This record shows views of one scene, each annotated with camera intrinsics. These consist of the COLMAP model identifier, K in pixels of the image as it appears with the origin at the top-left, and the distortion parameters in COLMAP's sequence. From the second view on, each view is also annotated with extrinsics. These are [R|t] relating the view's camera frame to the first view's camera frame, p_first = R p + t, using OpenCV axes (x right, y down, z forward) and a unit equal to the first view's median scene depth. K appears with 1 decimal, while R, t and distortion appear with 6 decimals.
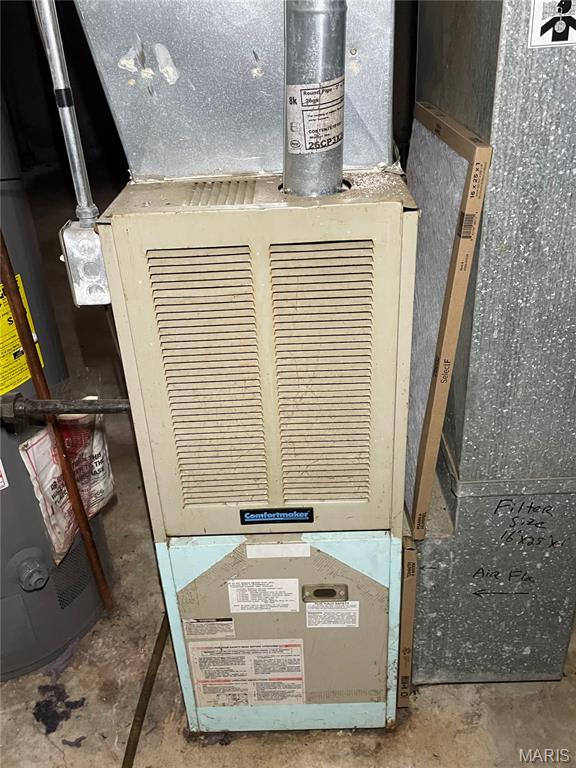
lens RADIAL K [[701.9, 0, 288.4], [0, 701.9, 384.6], [0, 0, 1]] dist [0.009448, 0.000000]
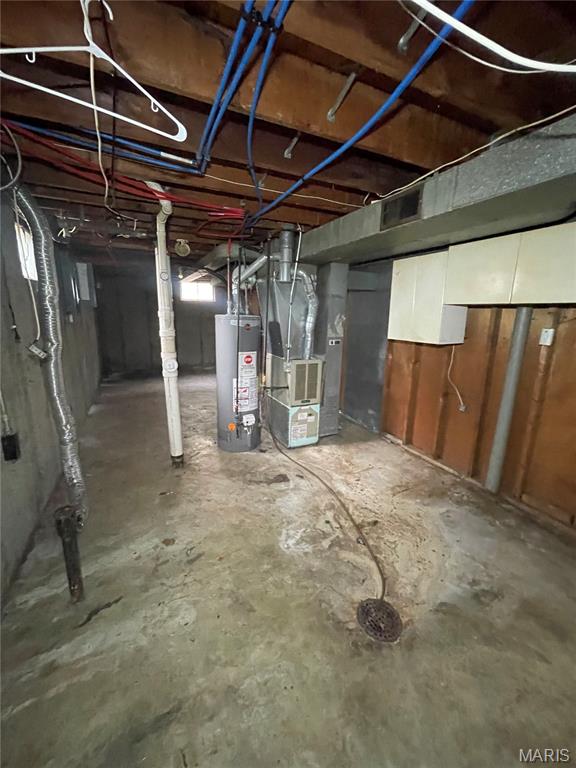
lens RADIAL K [[311.3, 0, 288.4], [0, 311.3, 381.8], [0, 0, 1]] dist [0.001316, 0.001401]
pose [[0.891238, -0.024461, 0.452877, -1.451540], [0.160138, 0.951201, -0.263766, 0.721843], [-0.424325, 0.307601, 0.851663, -1.556750]]
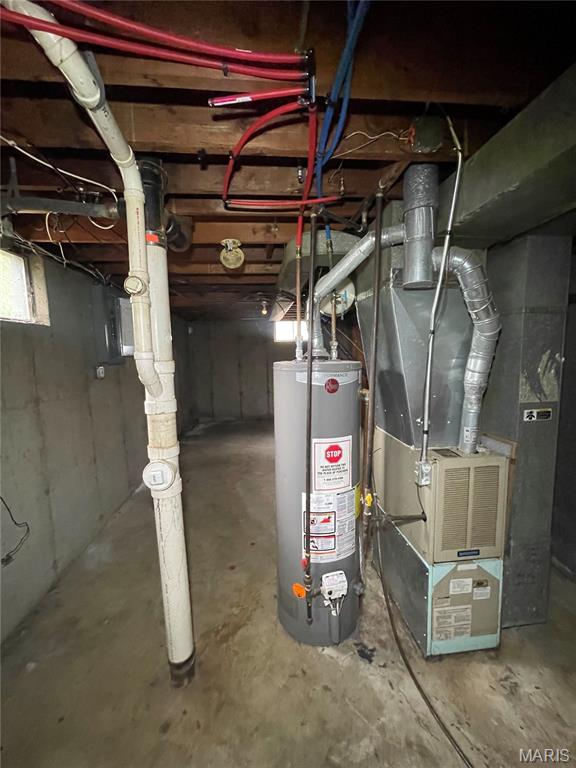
lens RADIAL K [[311.3, 0, 290.2], [0, 311.3, 383.3], [0, 0, 1]] dist [0.001316, 0.001401]
pose [[0.992132, 0.021975, 0.123250, -0.881484], [0.030428, 0.912628, -0.407657, 0.031526], [-0.121440, 0.408200, 0.904779, -0.430236]]
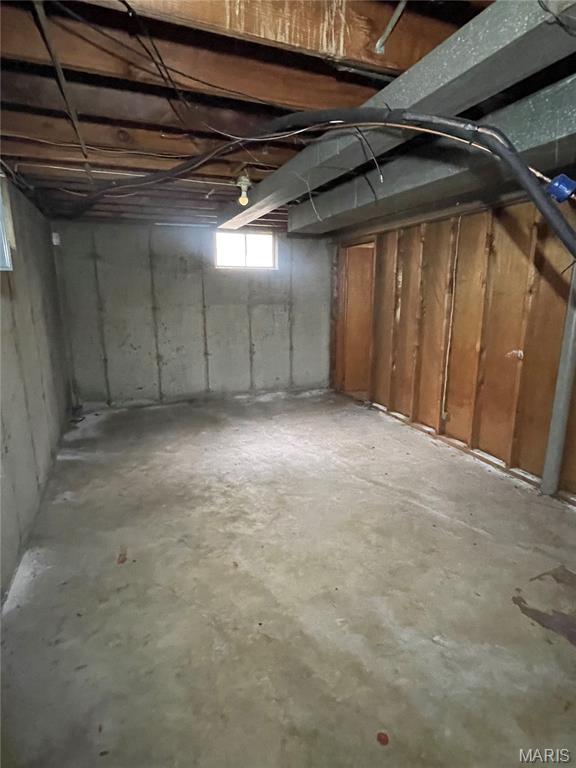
lens RADIAL K [[403.8, 0, 286.6], [0, 403.8, 378.8], [0, 0, 1]] dist [0.012068, -0.000903]
pose [[0.919480, -0.030456, 0.391955, -1.482656], [0.149858, 0.948872, -0.277821, -0.517691], [-0.363454, 0.314188, 0.877033, 0.682219]]
